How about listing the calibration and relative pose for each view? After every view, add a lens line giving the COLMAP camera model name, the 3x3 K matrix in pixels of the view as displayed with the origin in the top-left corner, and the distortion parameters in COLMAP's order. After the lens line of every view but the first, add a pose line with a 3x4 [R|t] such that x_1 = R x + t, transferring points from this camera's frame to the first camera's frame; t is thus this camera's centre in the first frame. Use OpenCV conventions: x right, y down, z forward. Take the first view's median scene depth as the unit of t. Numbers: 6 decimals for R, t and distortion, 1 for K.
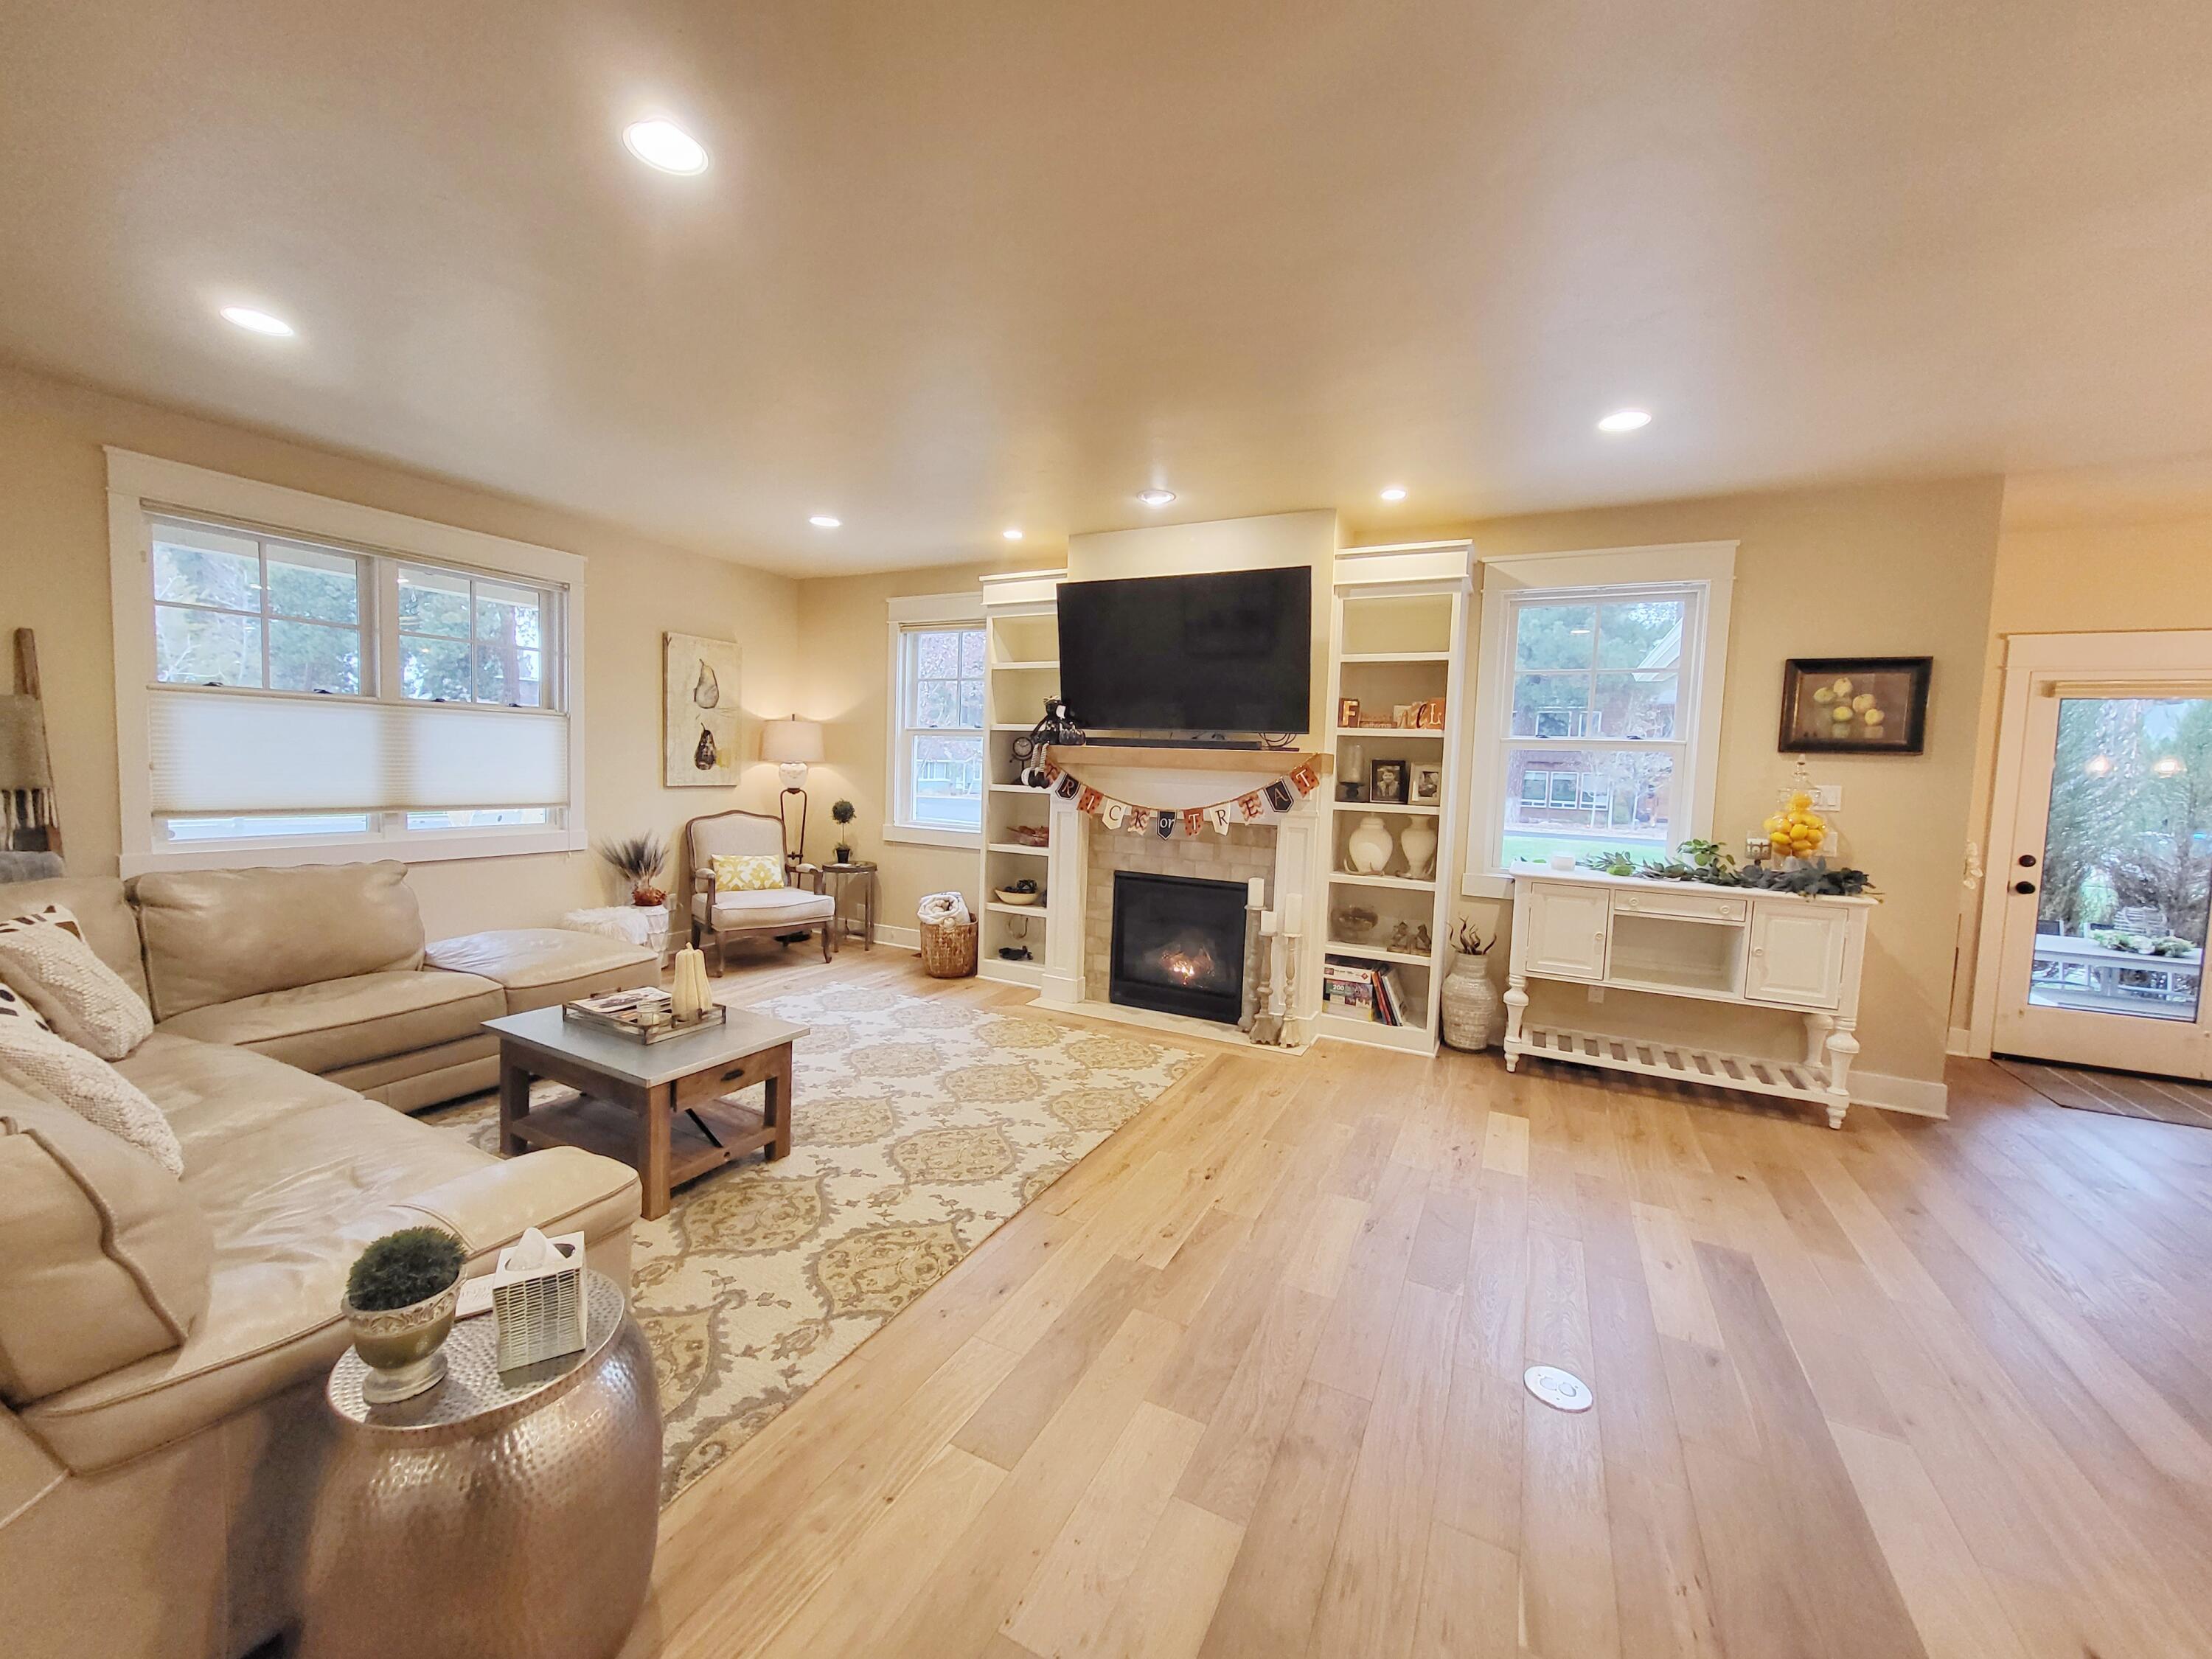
lens RADIAL K [[870.9, 0, 1090.6], [0, 870.9, 817.0], [0, 0, 1]] dist [0.003068, -0.002025]
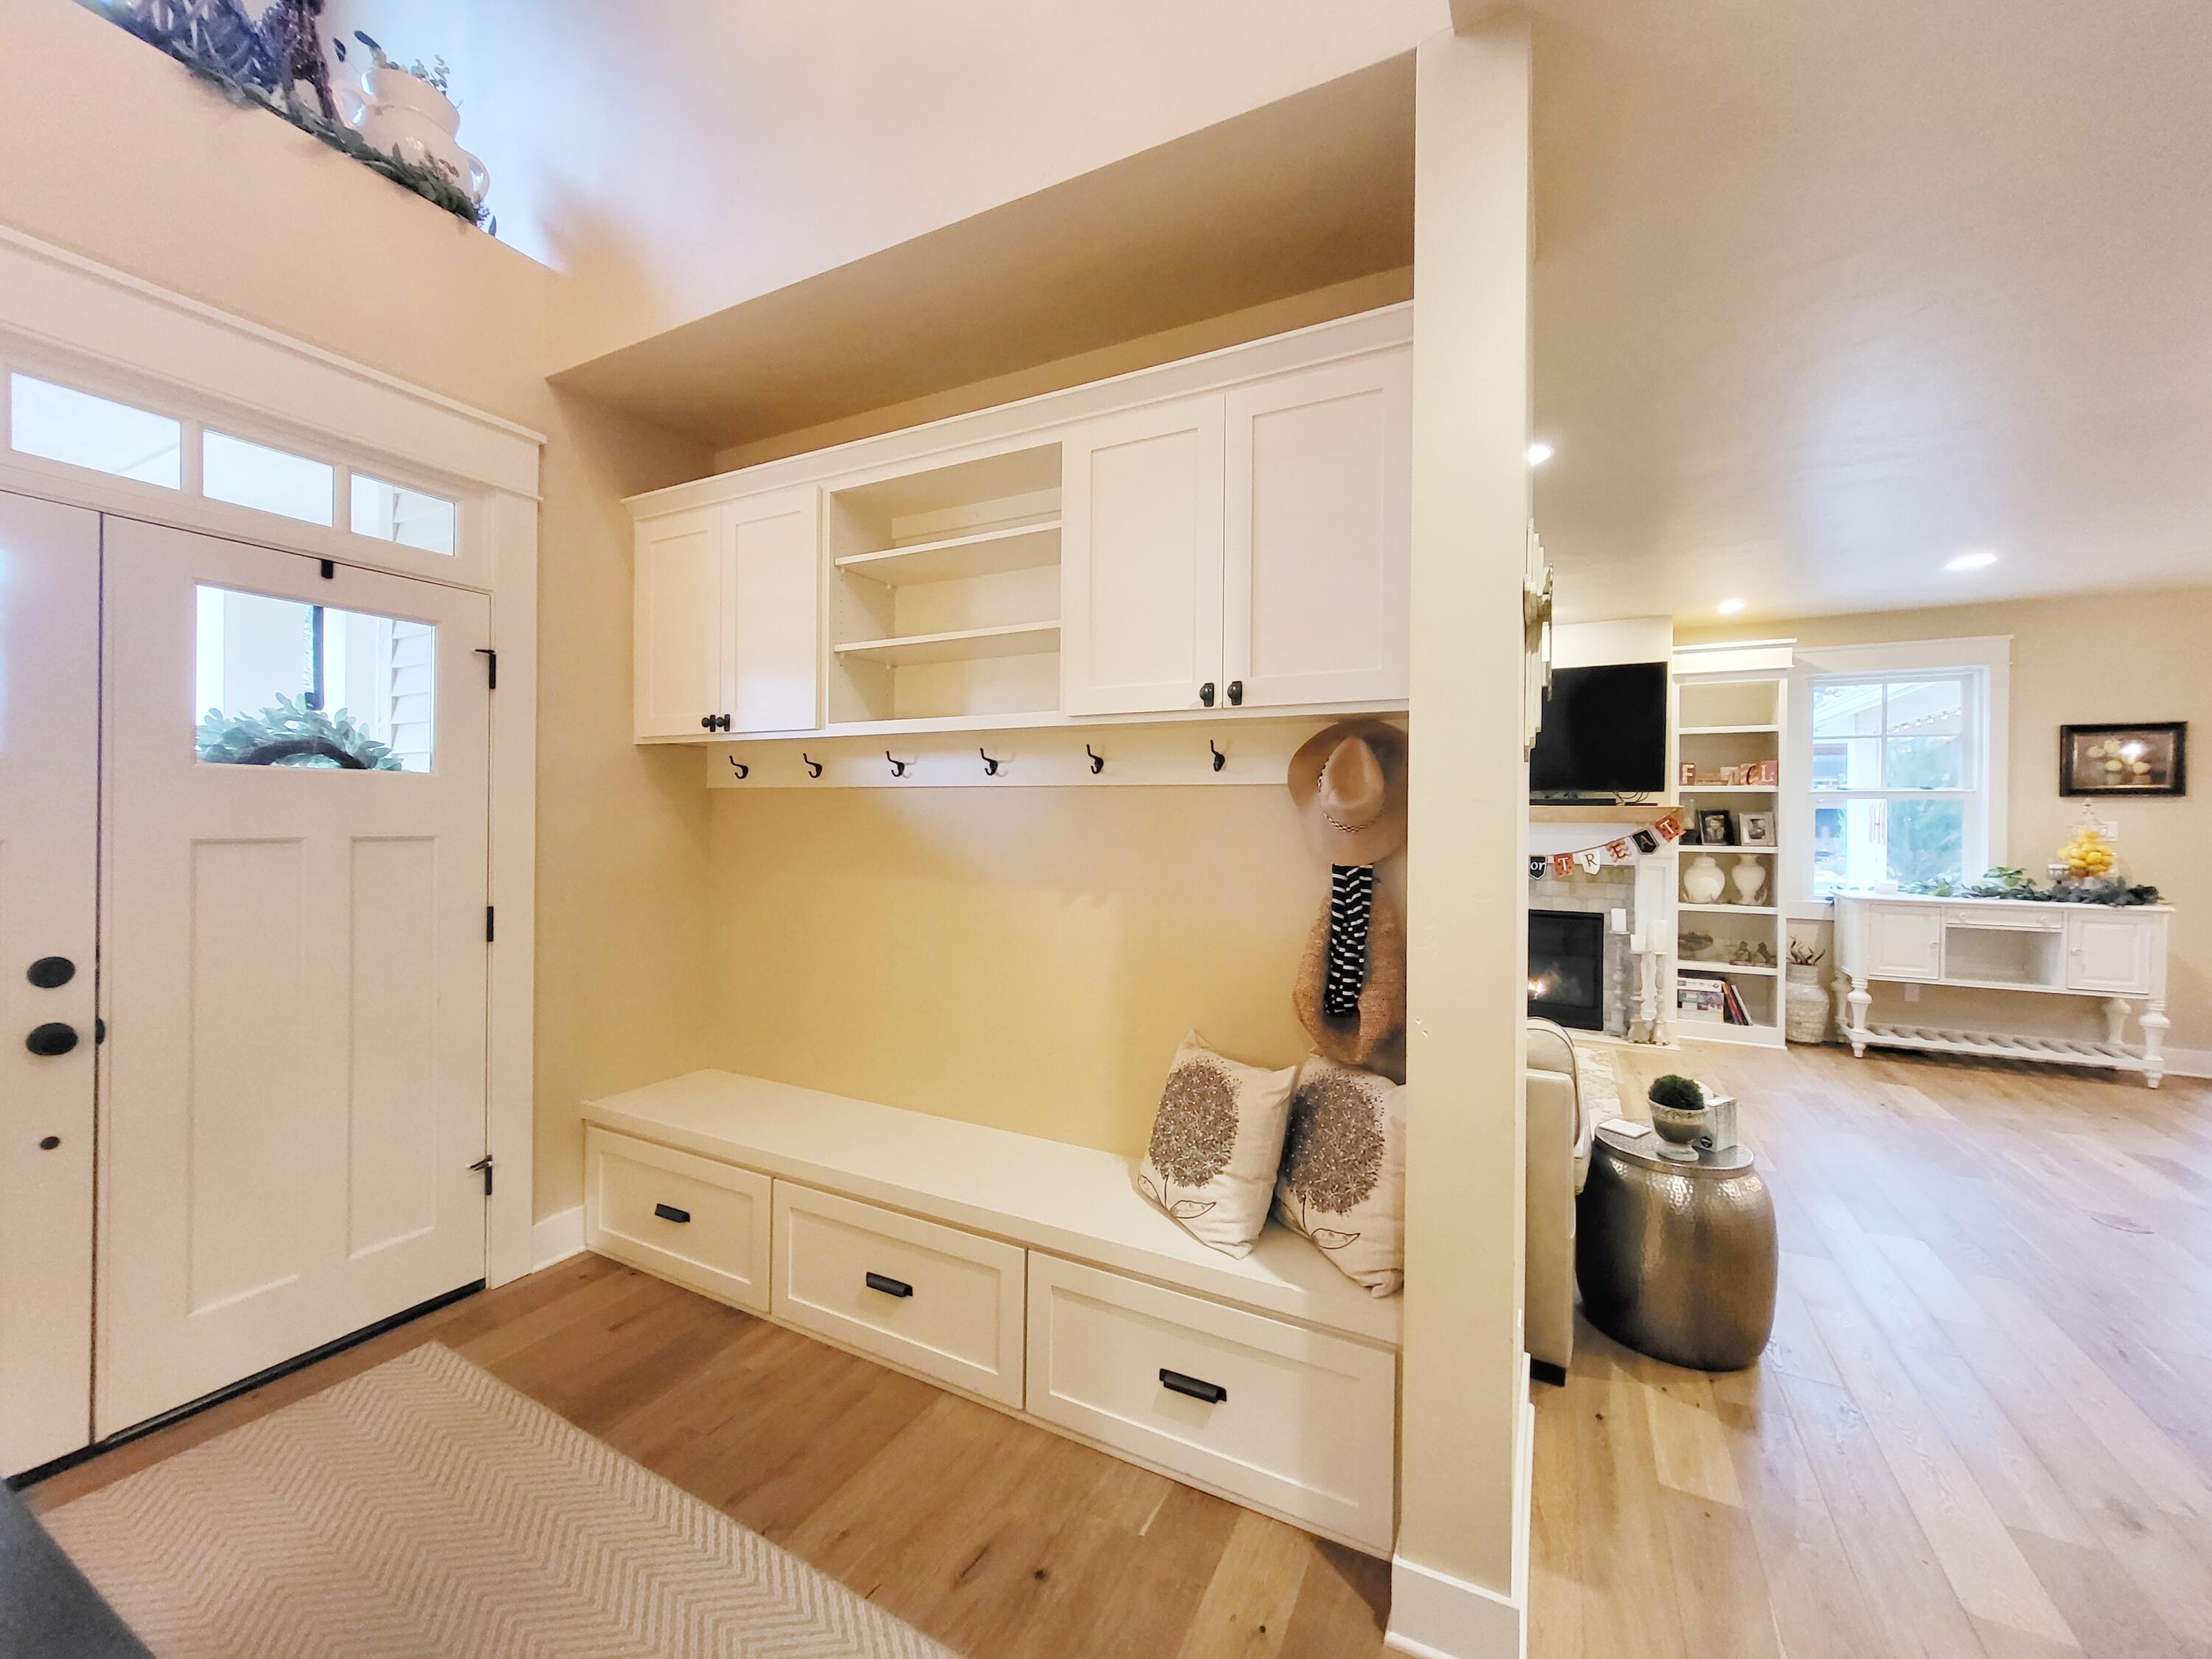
lens RADIAL K [[870.9, 0, 1093.2], [0, 870.9, 818.1], [0, 0, 1]] dist [0.003068, -0.002025]
pose [[0.999580, -0.026849, -0.010889, -0.570577], [0.026087, 0.997550, -0.064915, 0.002850], [0.012605, 0.064603, 0.997831, -0.270569]]
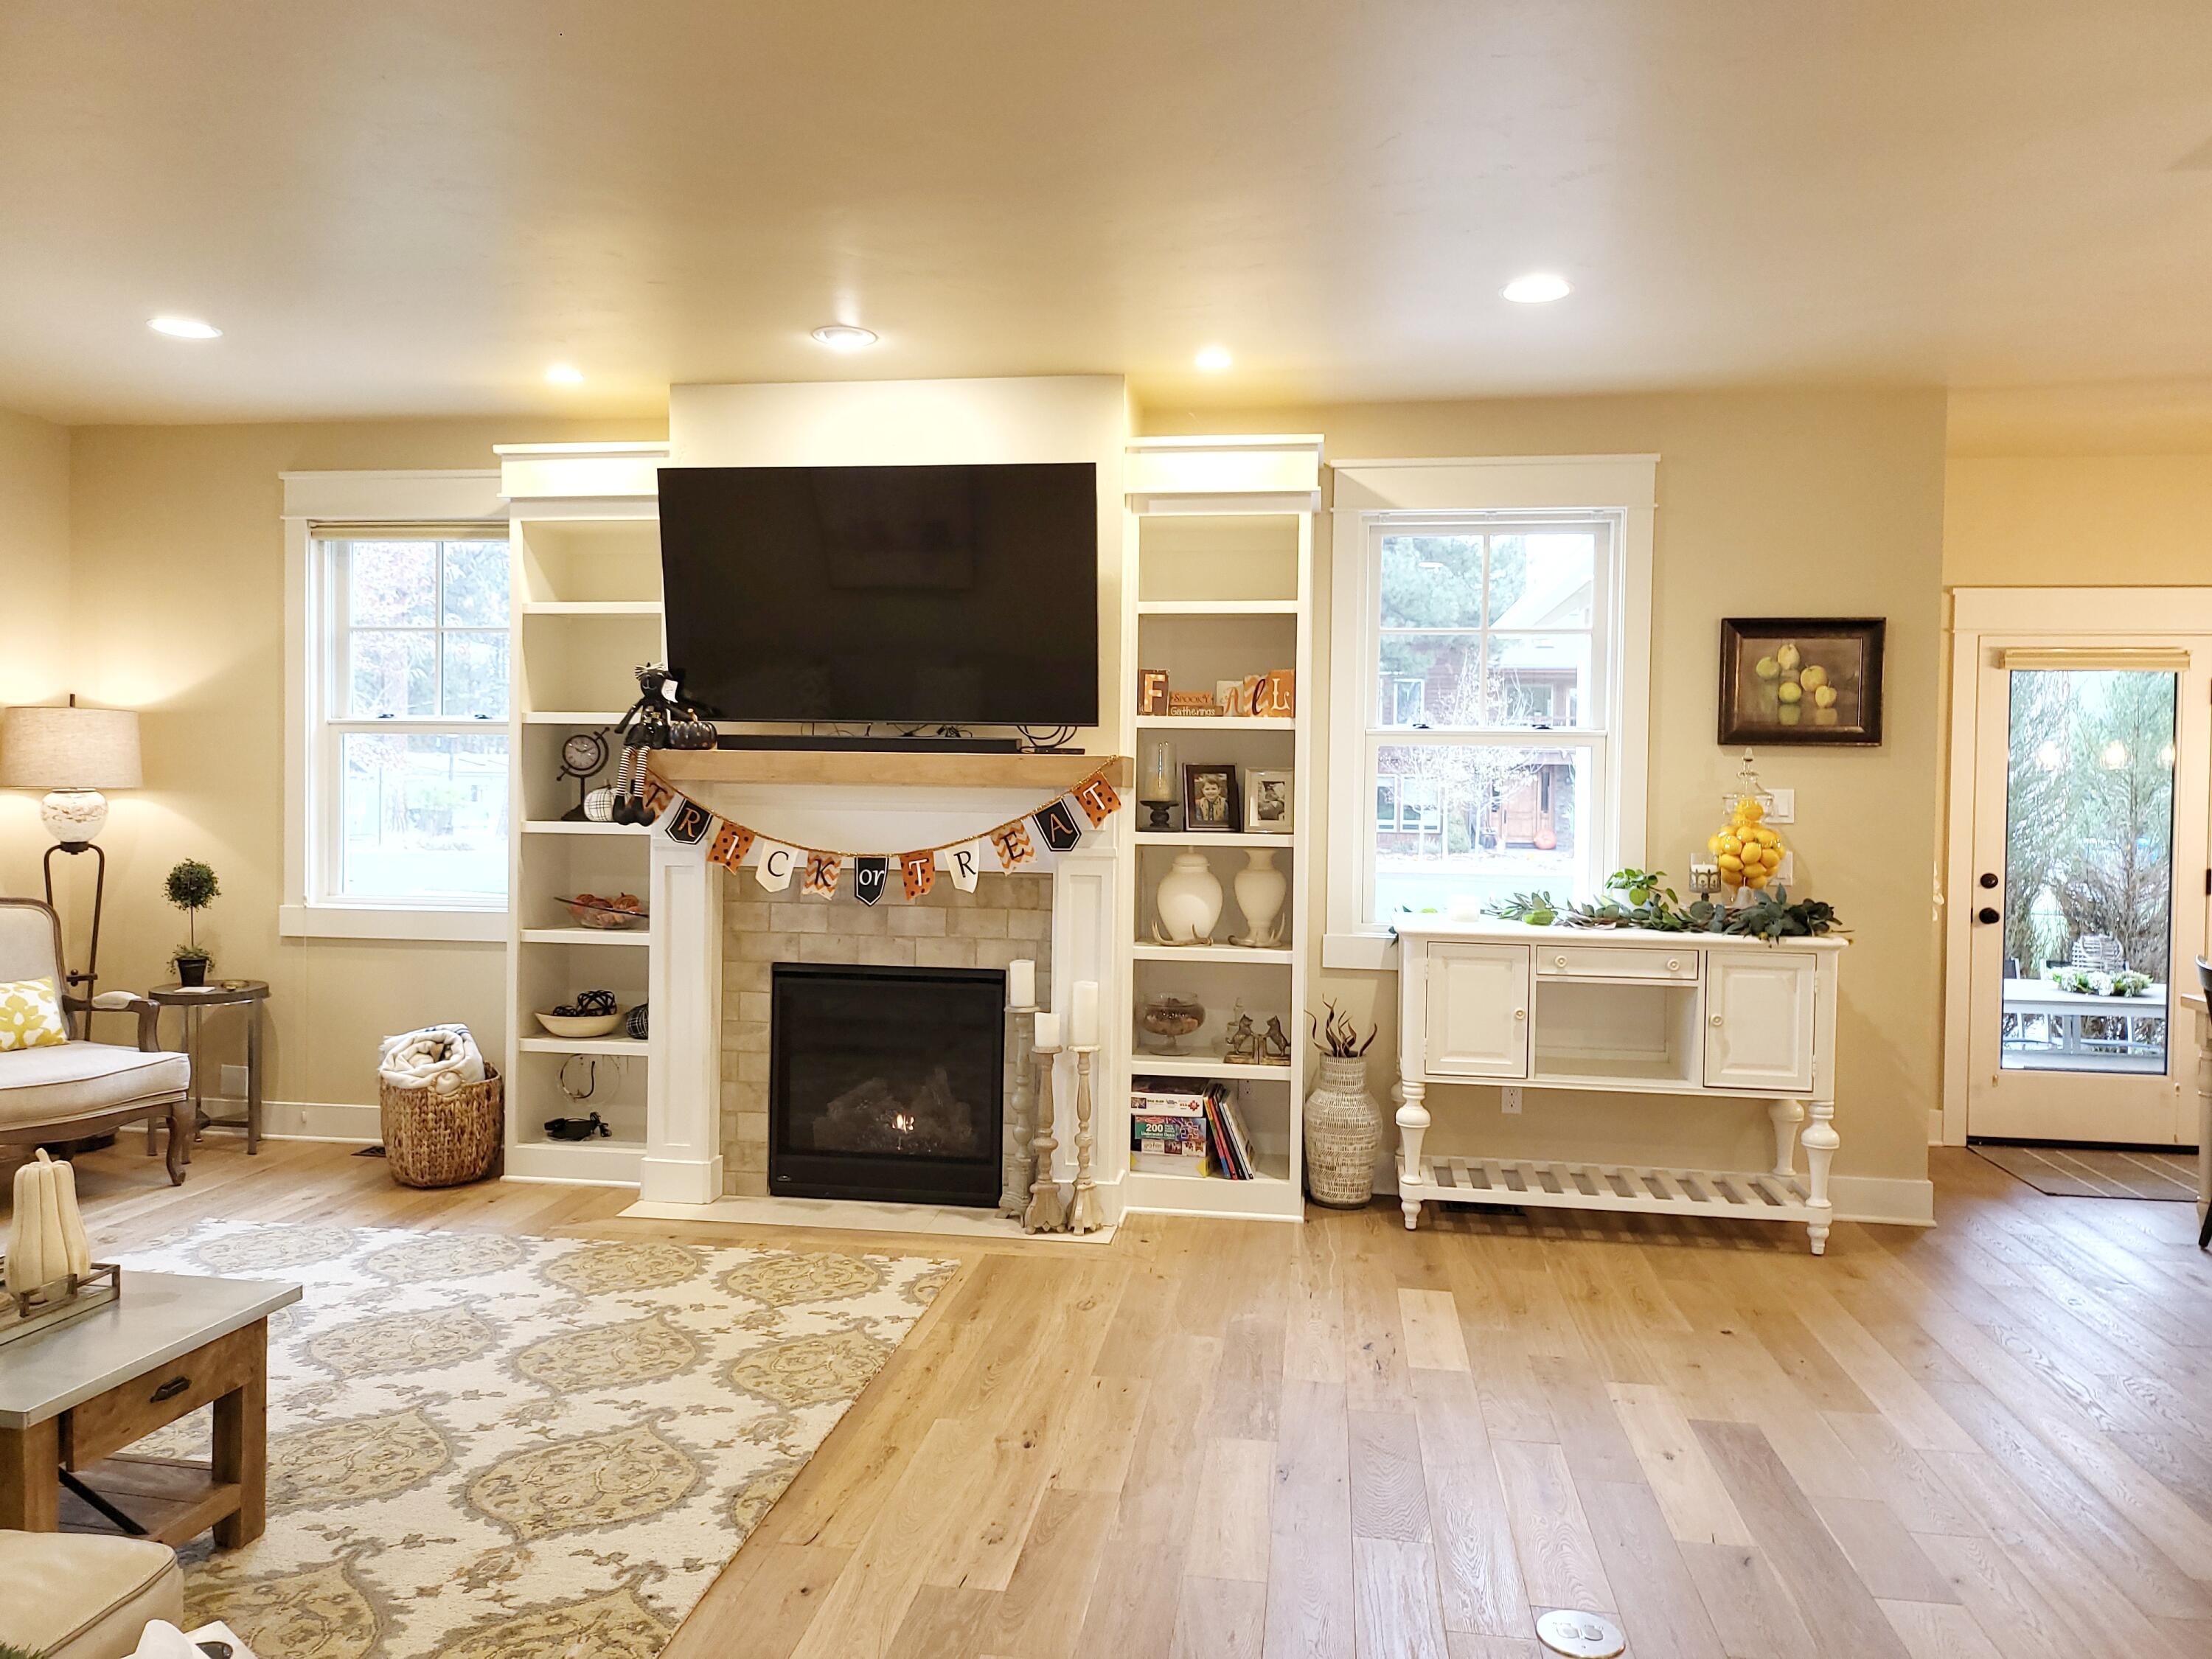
lens RADIAL K [[1552.4, 0, 1105.4], [0, 1552.4, 806.6], [0, 0, 1]] dist [0.063486, -0.065306]
pose [[0.945408, -0.027709, 0.324709, -0.112837], [0.040078, 0.998701, -0.031465, -0.001997], [-0.323415, 0.042761, 0.945291, -0.063259]]
